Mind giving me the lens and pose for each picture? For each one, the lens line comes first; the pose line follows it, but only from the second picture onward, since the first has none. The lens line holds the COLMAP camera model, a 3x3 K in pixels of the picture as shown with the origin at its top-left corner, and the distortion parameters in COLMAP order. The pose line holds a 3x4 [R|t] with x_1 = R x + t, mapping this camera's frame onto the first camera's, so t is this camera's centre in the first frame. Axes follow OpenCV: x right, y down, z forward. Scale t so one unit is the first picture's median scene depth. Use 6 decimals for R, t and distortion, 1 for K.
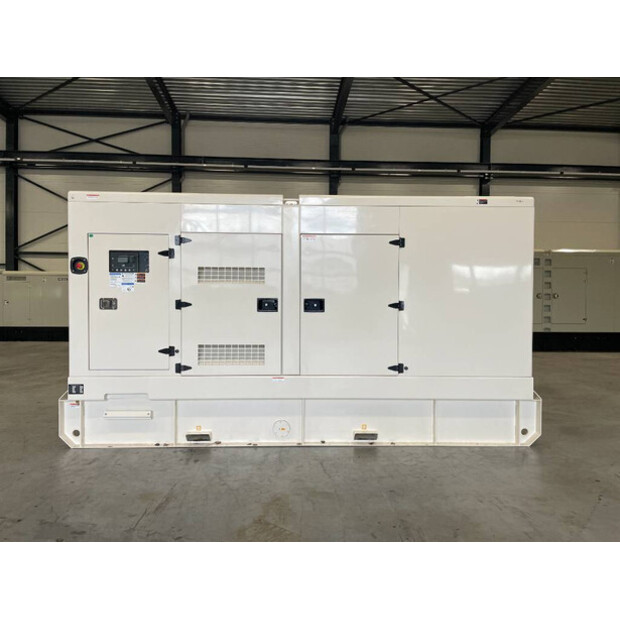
lens RADIAL K [[471.0, 0, 310.0], [0, 471.0, 310.0], [0, 0, 1]] dist [0.095500, -0.122657]
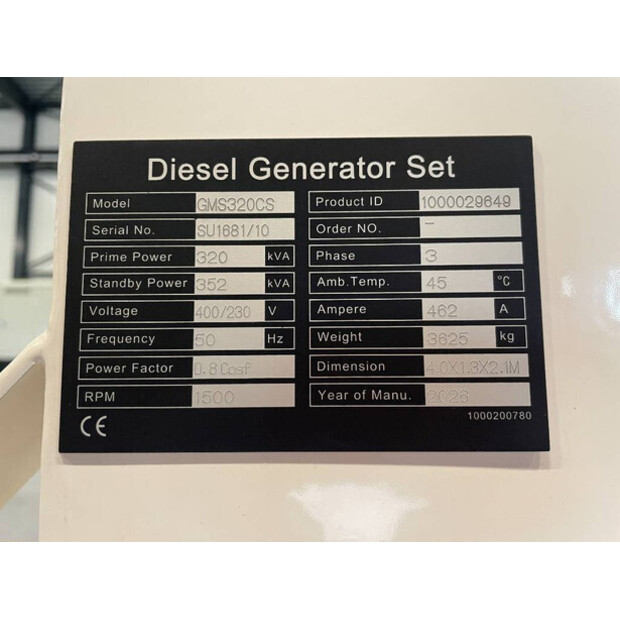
lens RADIAL K [[471.0, 0, 310.0], [0, 471.0, 310.0], [0, 0, 1]] dist [0.095500, -0.122657]
pose [[0.999332, -0.017016, -0.032336, -0.487853], [0.012866, 0.992140, -0.124469, 0.170750], [0.034200, 0.123970, 0.991696, 0.967318]]
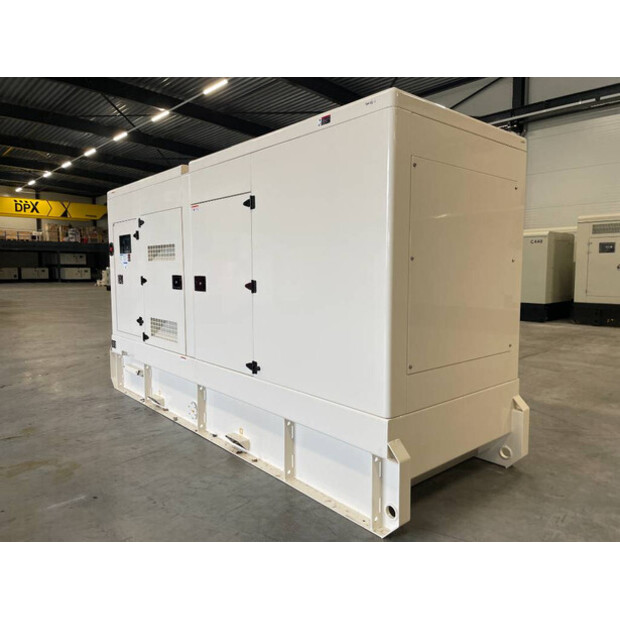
lens RADIAL K [[471.0, 0, 310.0], [0, 471.0, 310.0], [0, 0, 1]] dist [0.095500, -0.122657]
pose [[0.627673, 0.062471, -0.775966, 0.854201], [-0.014411, 0.997537, 0.068653, -0.025175], [0.778343, -0.031909, 0.627027, 0.602036]]
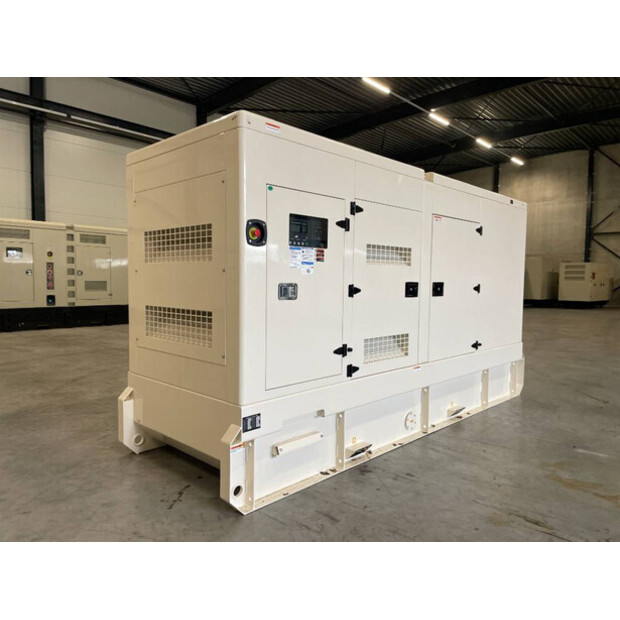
lens RADIAL K [[471.0, 0, 310.0], [0, 471.0, 310.0], [0, 0, 1]] dist [0.095500, -0.122657]
pose [[0.715513, -0.043438, 0.697247, -0.876198], [0.007866, 0.998503, 0.054134, -0.022690], [-0.698555, -0.033249, 0.714784, 0.487216]]
